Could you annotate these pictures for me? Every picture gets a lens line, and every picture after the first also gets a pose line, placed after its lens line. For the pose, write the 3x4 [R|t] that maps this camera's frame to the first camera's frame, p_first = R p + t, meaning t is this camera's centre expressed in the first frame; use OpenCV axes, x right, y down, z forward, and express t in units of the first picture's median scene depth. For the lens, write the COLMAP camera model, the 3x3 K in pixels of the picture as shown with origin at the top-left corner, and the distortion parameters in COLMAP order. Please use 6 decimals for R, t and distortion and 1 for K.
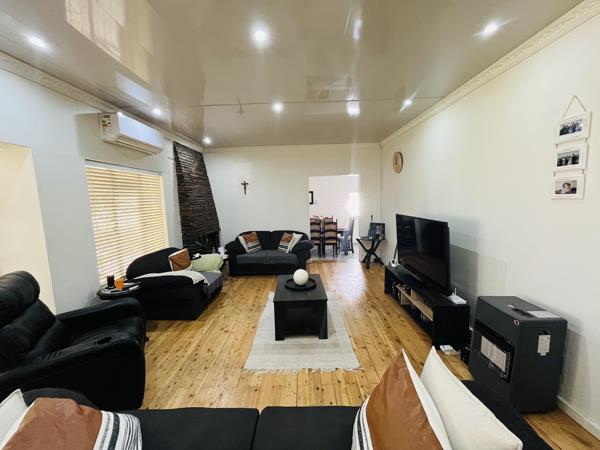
lens RADIAL K [[239.2, 0, 299.4], [0, 239.2, 224.7], [0, 0, 1]] dist [-0.002098, 0.000075]
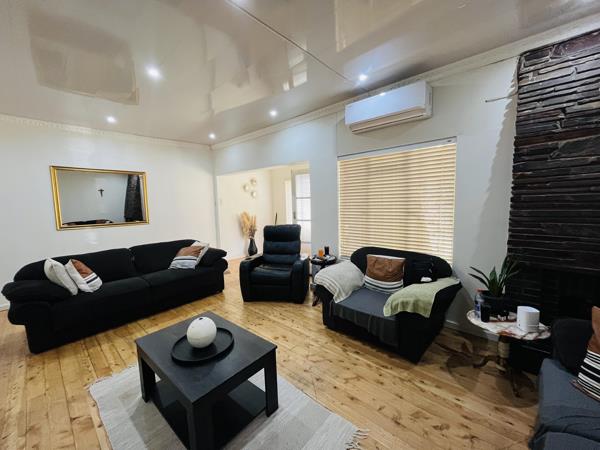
lens RADIAL K [[239.2, 0, 301.0], [0, 239.2, 223.9], [0, 0, 1]] dist [-0.002098, 0.000075]
pose [[-0.652553, 0.117968, -0.748504, 0.213084], [-0.038659, 0.981337, 0.188368, -0.118483], [0.756757, 0.151856, -0.635814, 1.358751]]
